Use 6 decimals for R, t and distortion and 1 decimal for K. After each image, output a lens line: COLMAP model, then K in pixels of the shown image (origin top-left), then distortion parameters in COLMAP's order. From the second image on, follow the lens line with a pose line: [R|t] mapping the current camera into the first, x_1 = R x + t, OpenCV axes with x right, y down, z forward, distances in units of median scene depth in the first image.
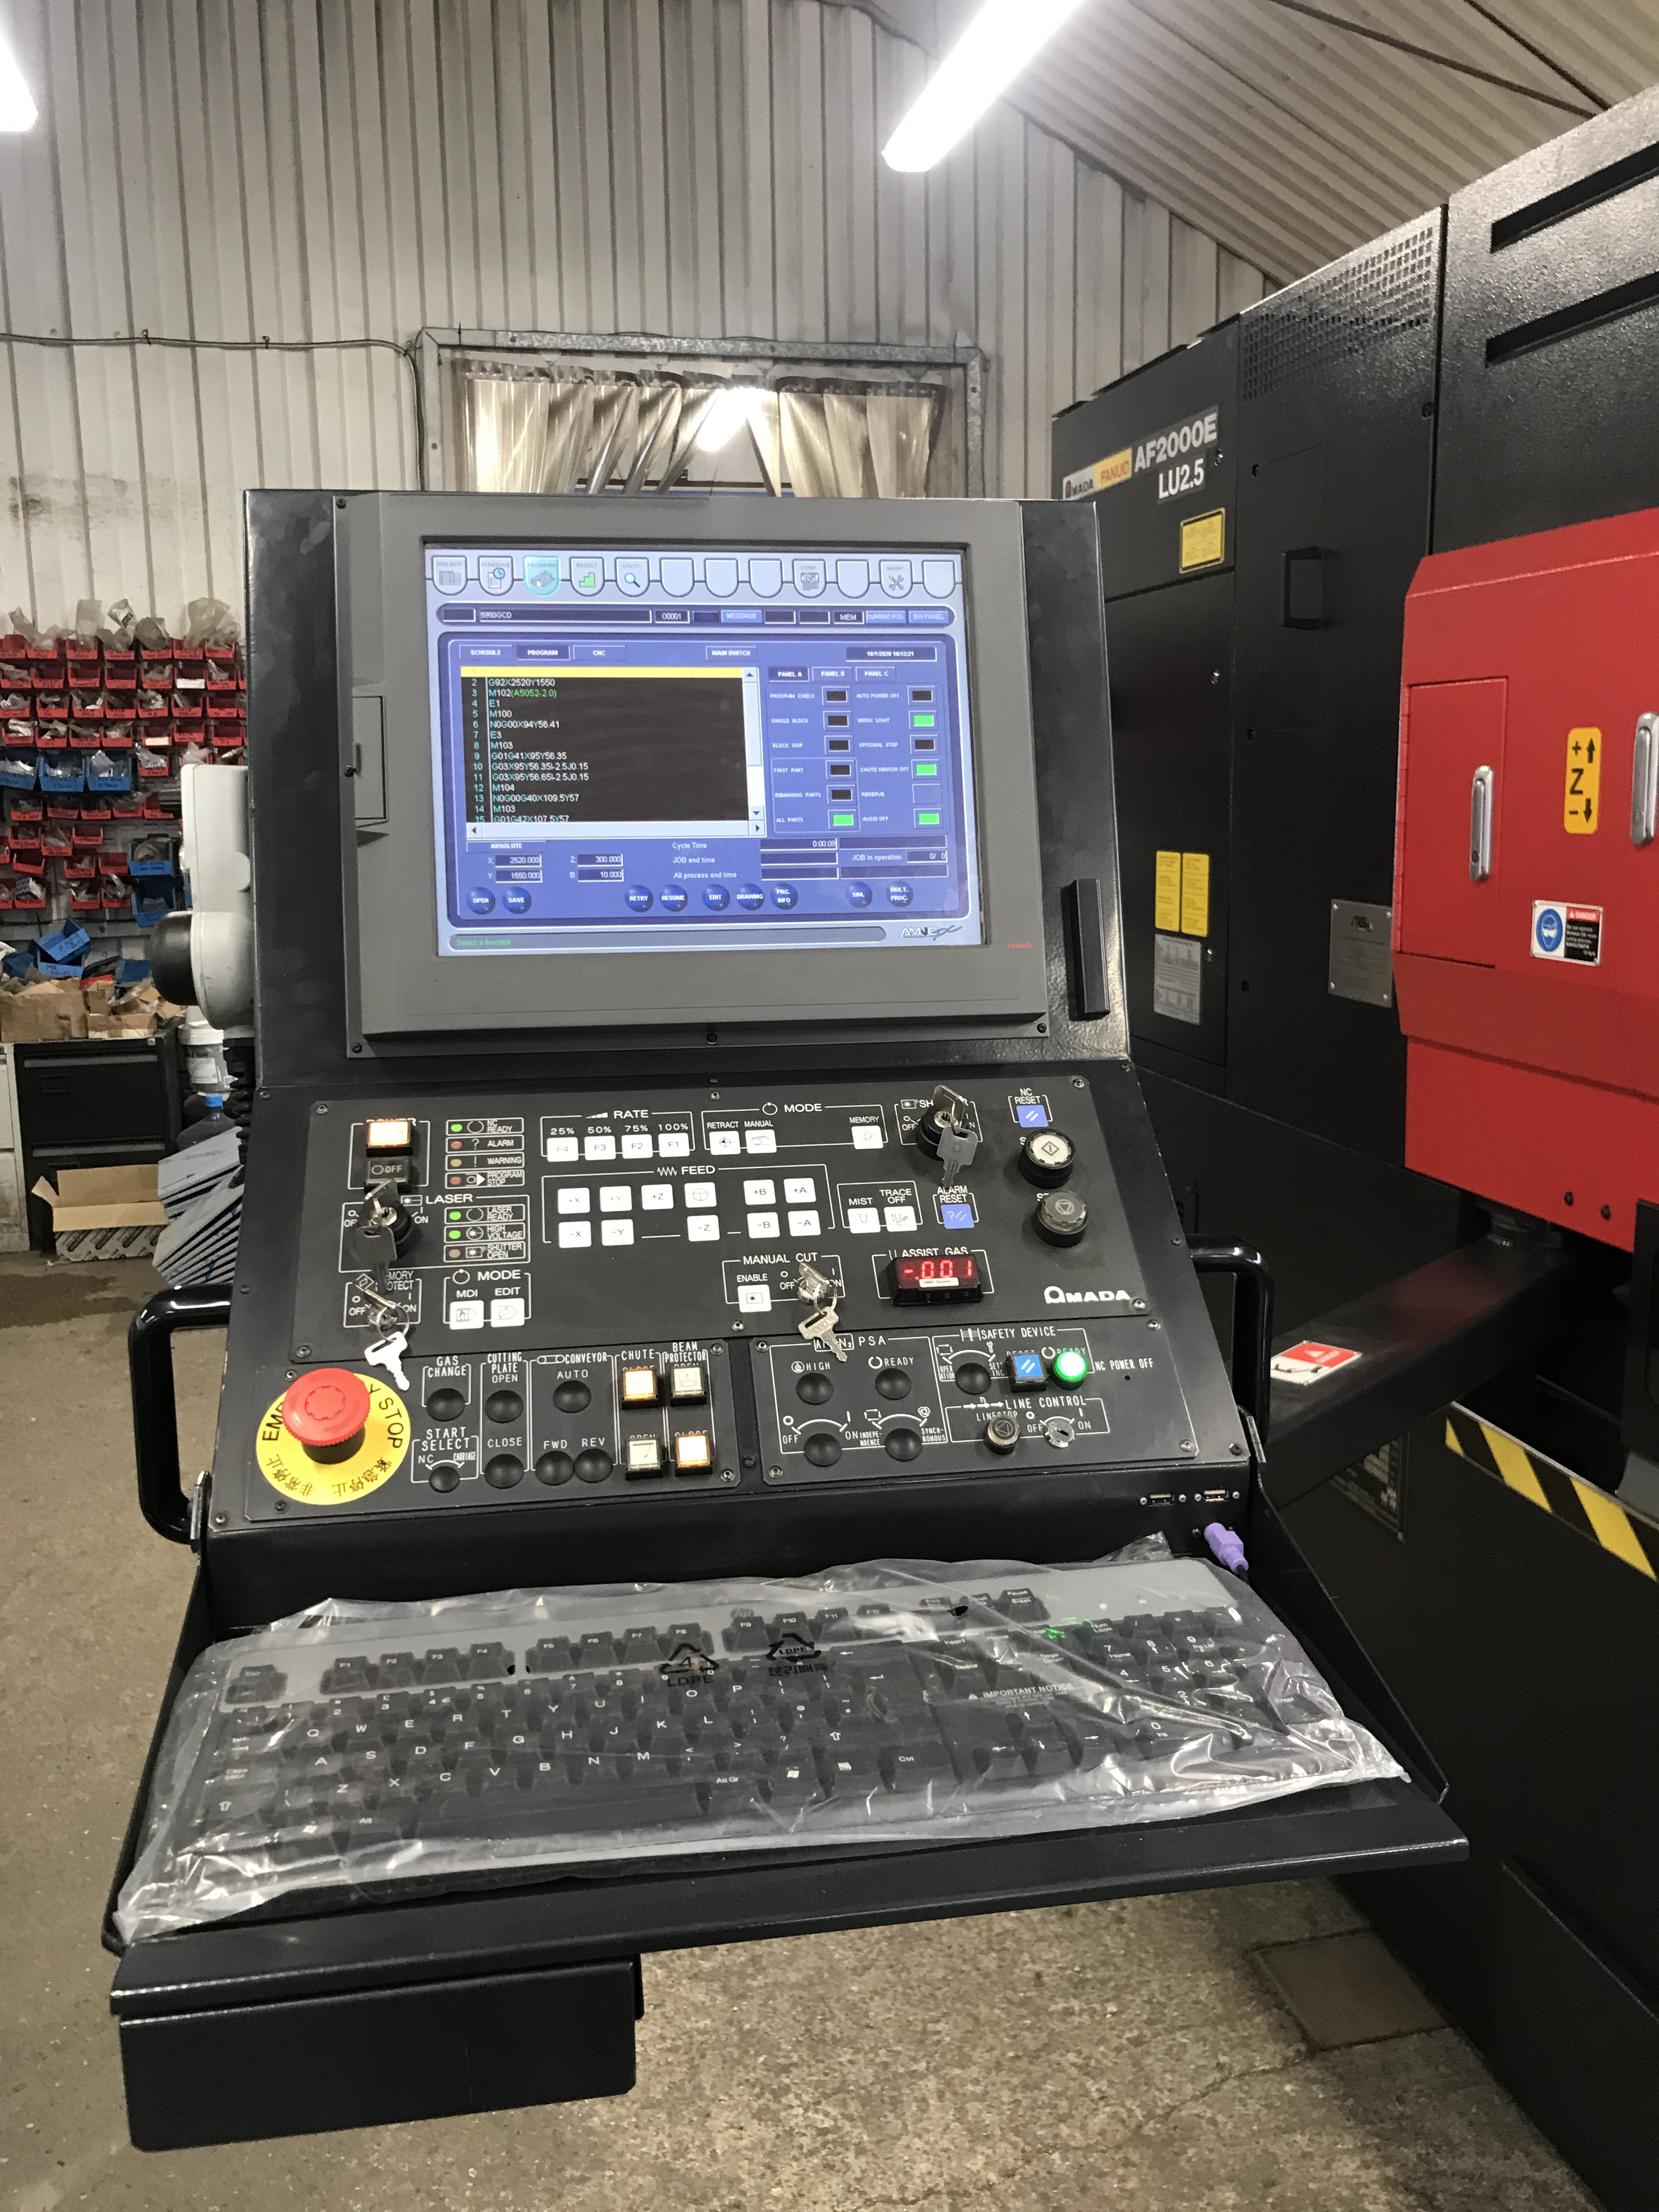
lens RADIAL K [[1823.3, 0, 840.8], [0, 1823.3, 1089.8], [0, 0, 1]] dist [0.017334, -0.009079]
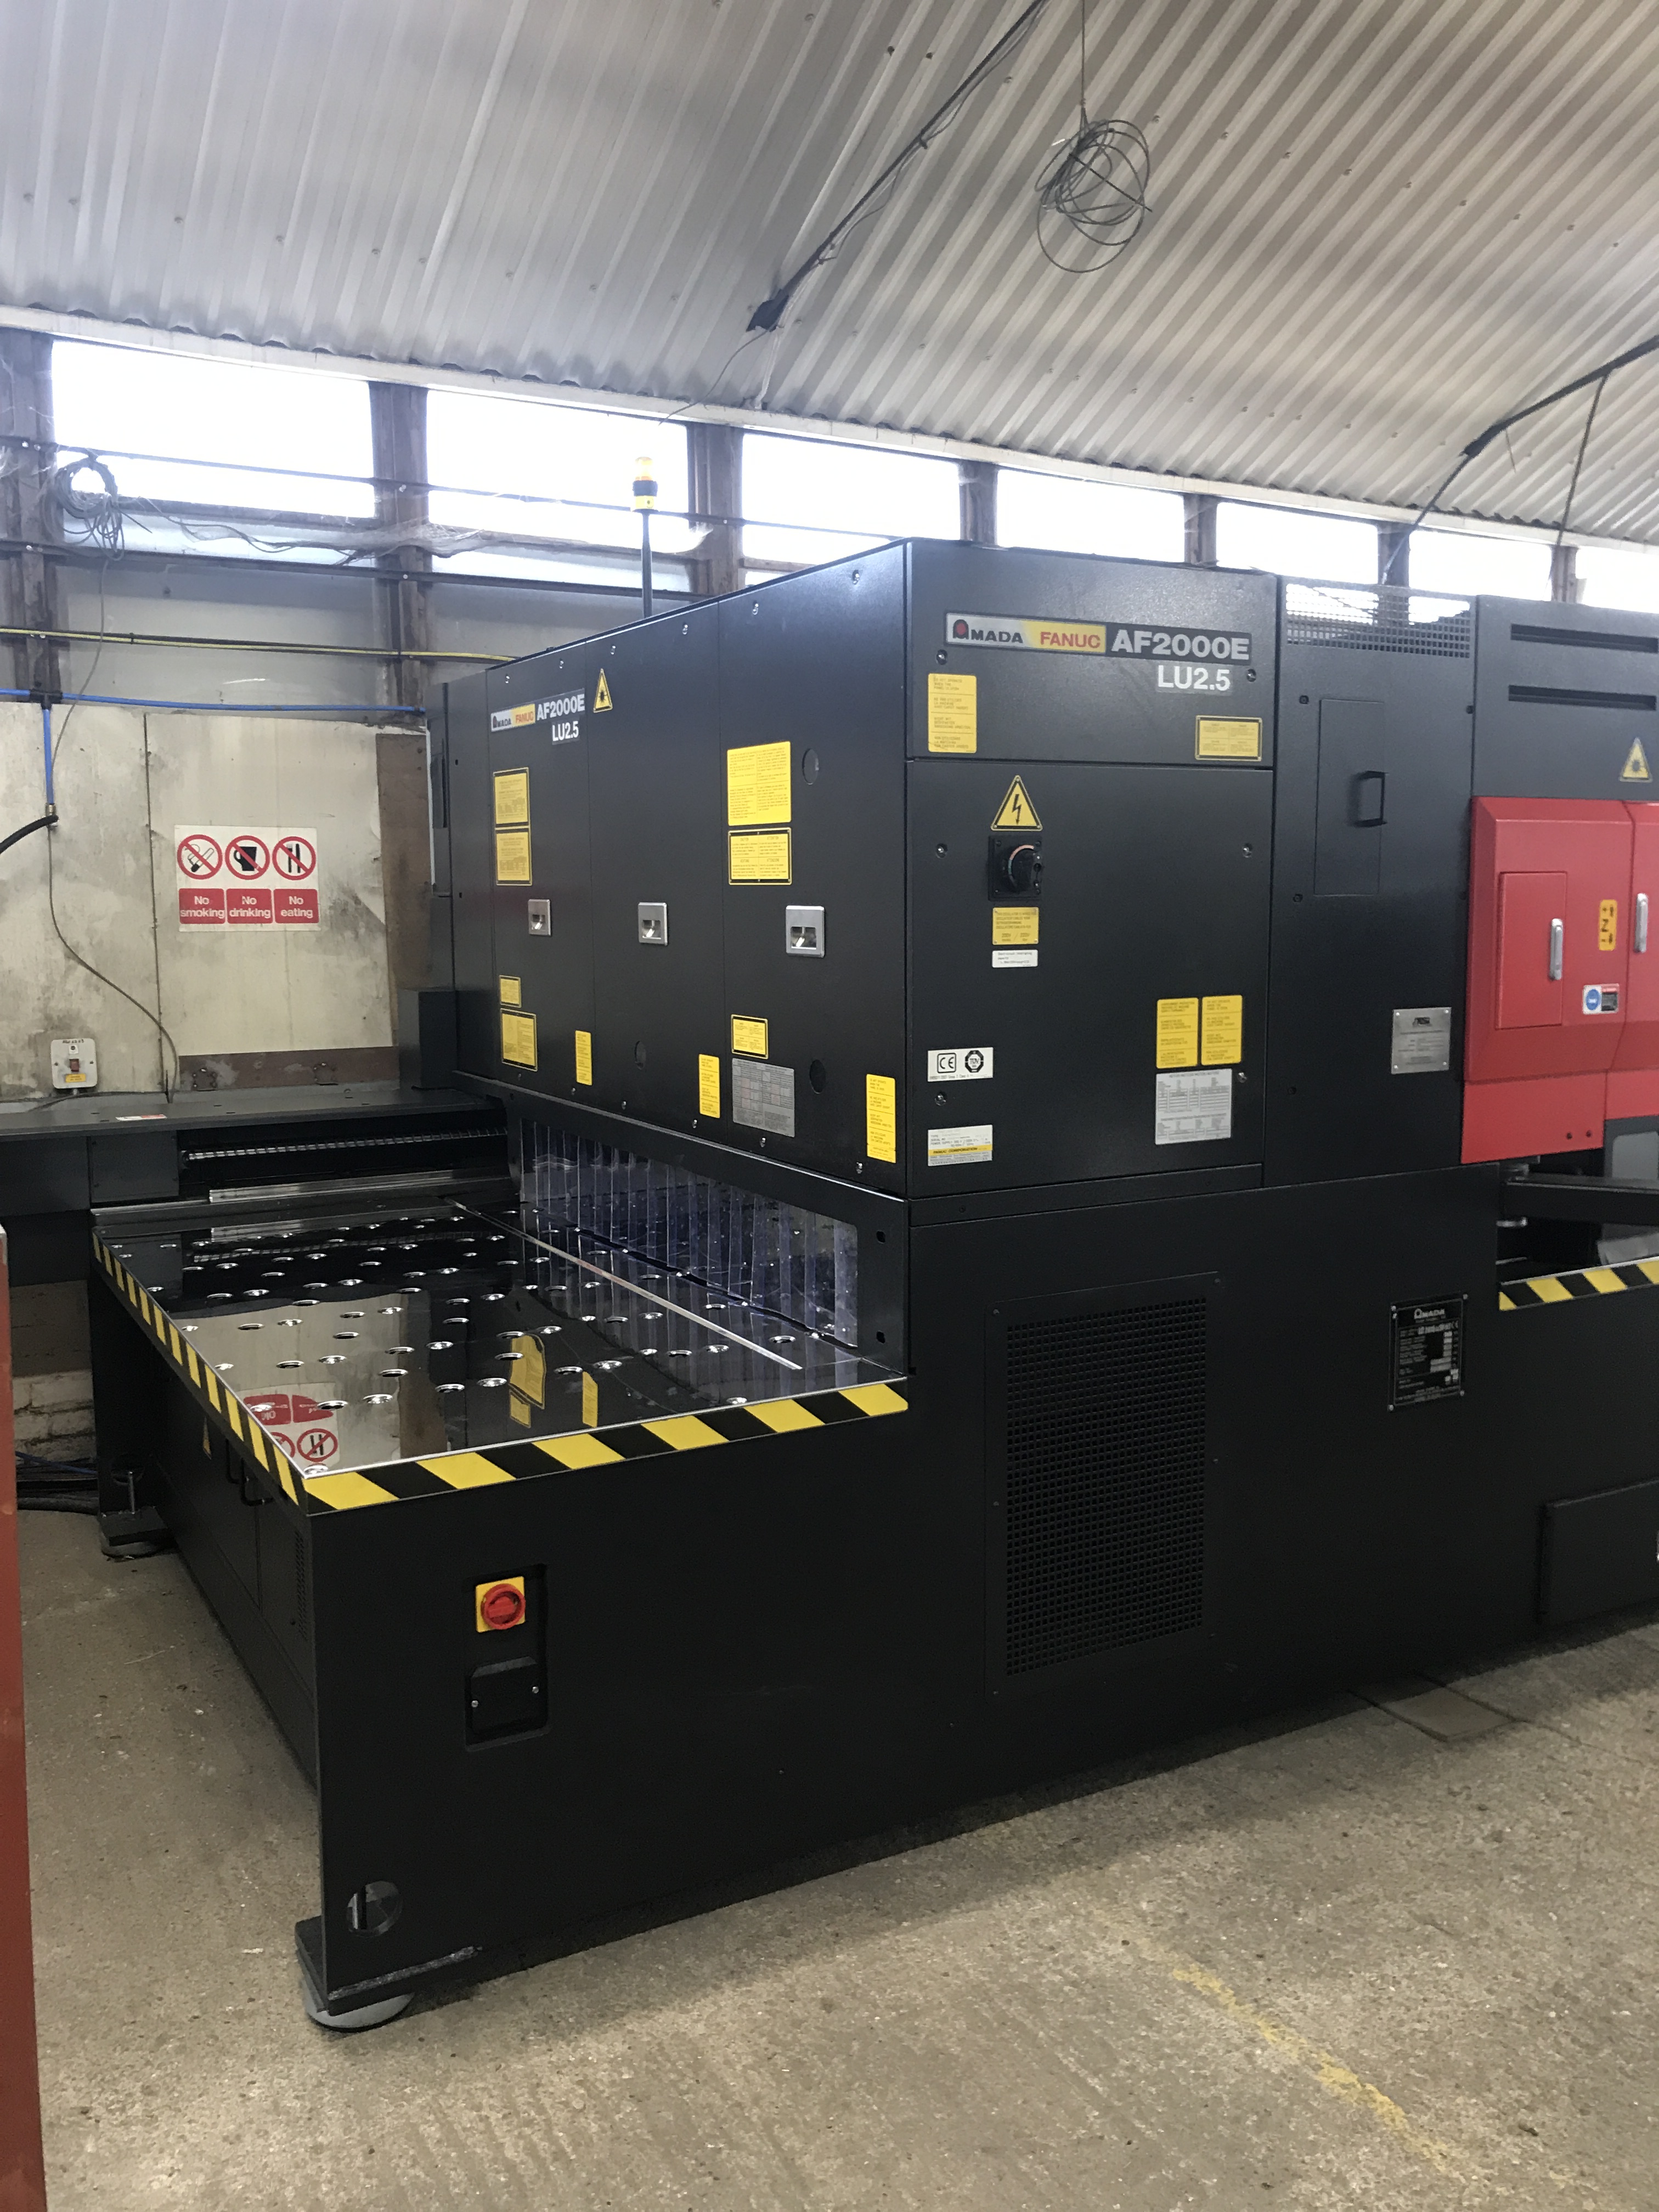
lens RADIAL K [[1823.3, 0, 840.8], [0, 1823.3, 1089.8], [0, 0, 1]] dist [0.017334, -0.009079]
pose [[-0.278763, -0.089034, 0.956224, -1.098281], [0.176968, 0.973880, 0.142269, -0.355157], [-0.943914, 0.208881, -0.255725, 1.947459]]
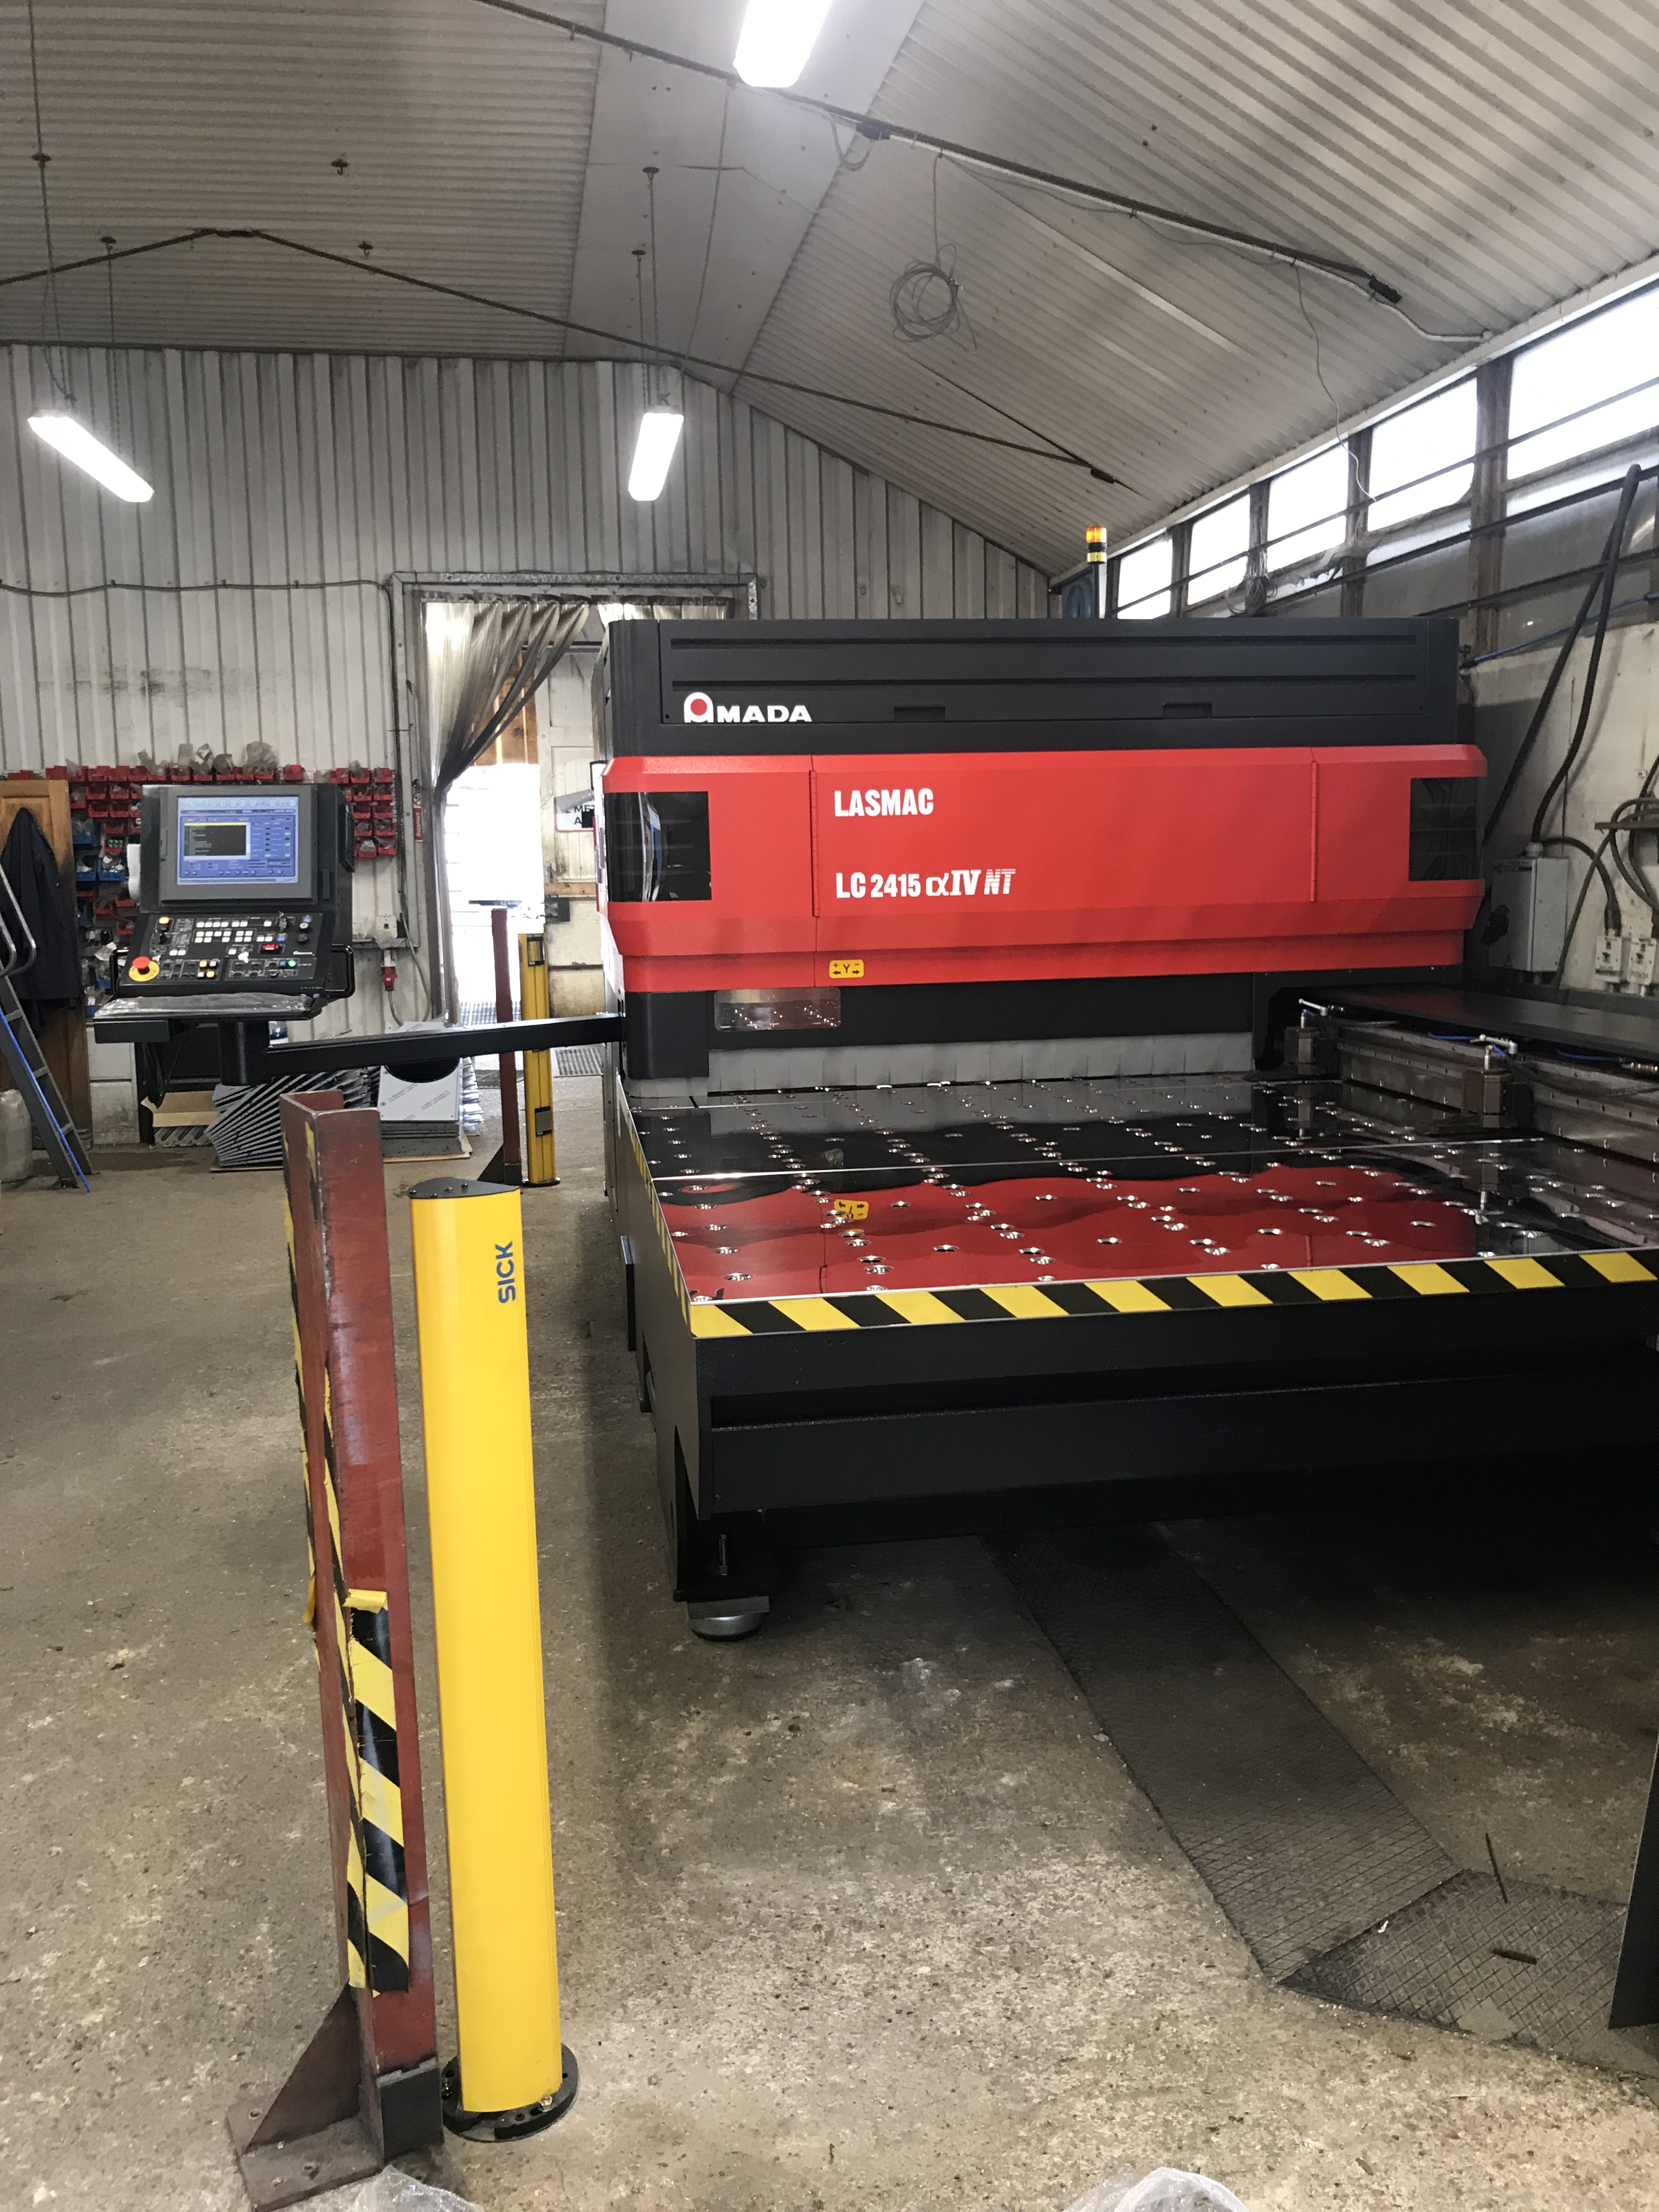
lens RADIAL K [[1832.4, 0, 829.5], [0, 1832.4, 1106.0], [0, 0, 1]] dist [0.113596, -0.354799]
pose [[0.996473, 0.009000, -0.083432, 0.857941], [-0.011911, 0.999335, -0.034454, 0.296240], [0.083066, 0.035326, 0.995918, -1.655516]]
